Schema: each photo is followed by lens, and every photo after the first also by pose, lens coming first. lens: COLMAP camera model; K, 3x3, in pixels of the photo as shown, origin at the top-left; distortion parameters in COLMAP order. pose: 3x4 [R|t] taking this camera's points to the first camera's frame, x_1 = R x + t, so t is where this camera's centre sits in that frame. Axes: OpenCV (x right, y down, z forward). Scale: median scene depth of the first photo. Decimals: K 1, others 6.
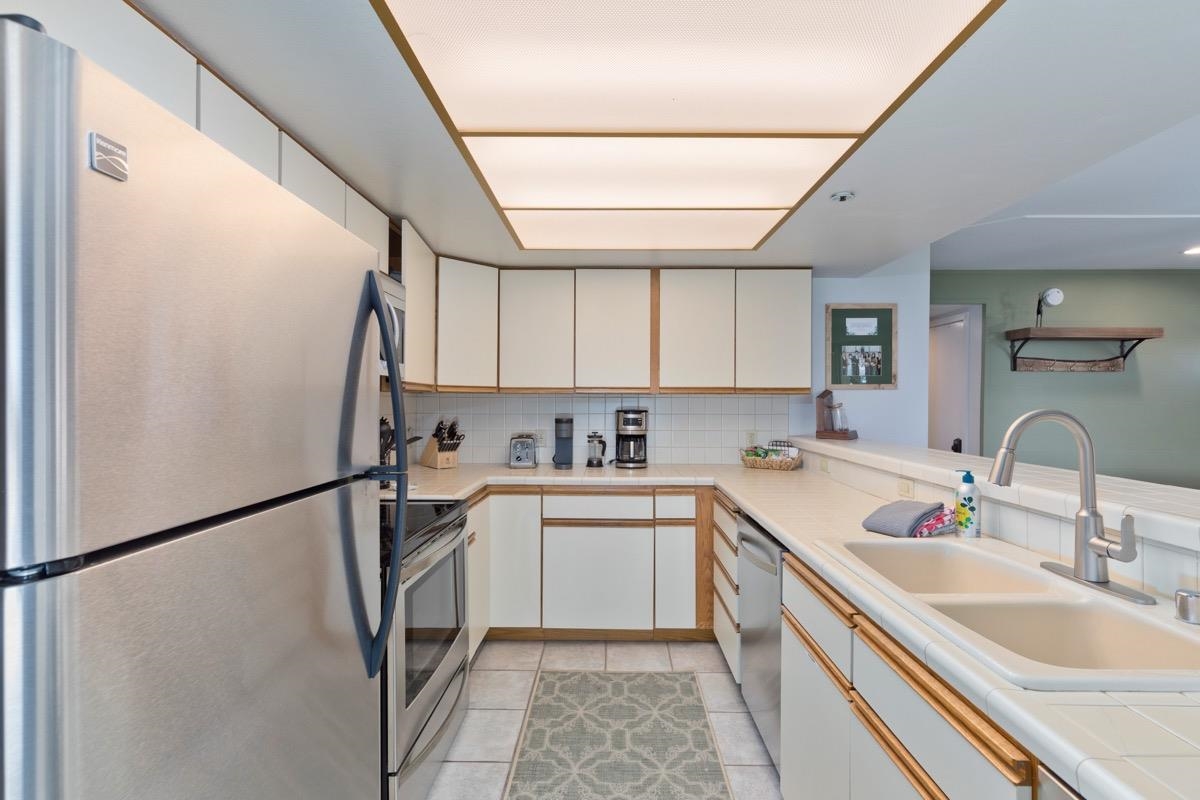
lens RADIAL K [[544.6, 0, 612.3], [0, 544.6, 401.1], [0, 0, 1]] dist [0.014004, -0.002269]
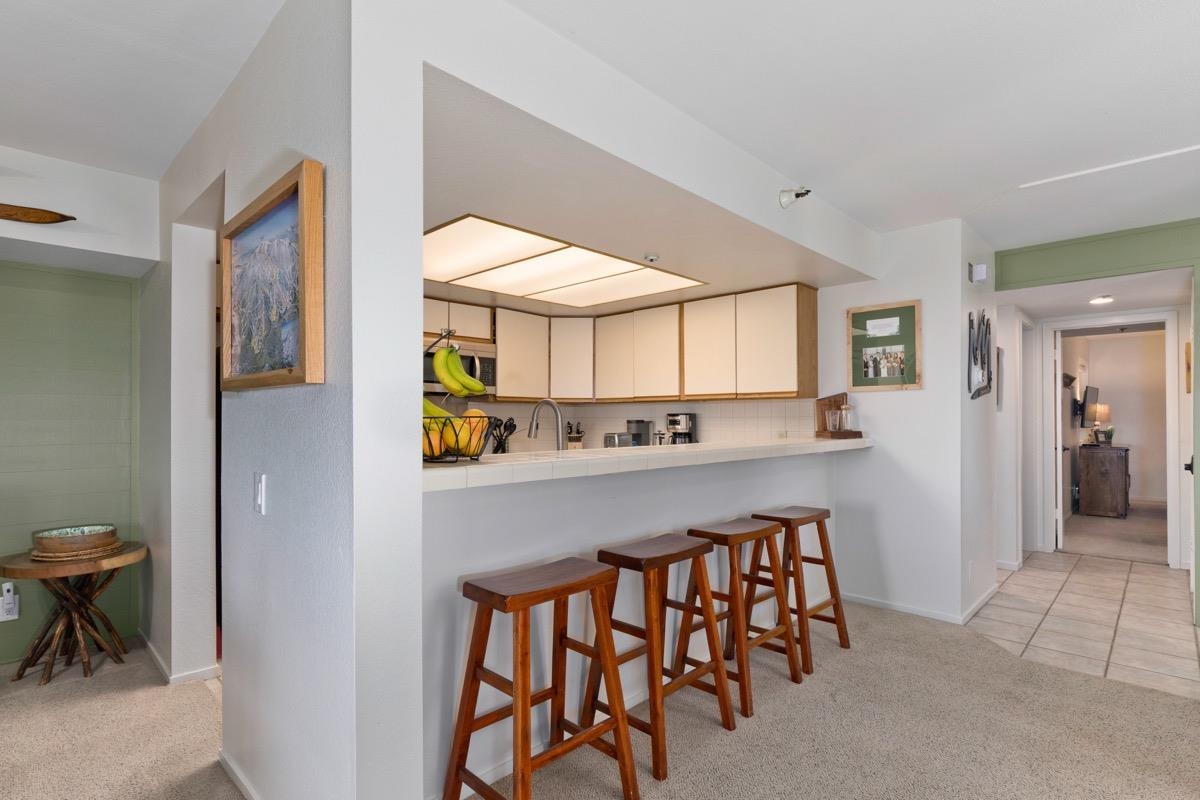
lens RADIAL K [[597.8, 0, 616.1], [0, 597.8, 411.8], [0, 0, 1]] dist [0.015053, -0.000514]
pose [[0.729871, -0.012339, -0.683474, 0.844366], [0.003465, 0.999891, -0.014351, 0.030502], [0.683576, 0.008107, 0.729834, -0.122317]]
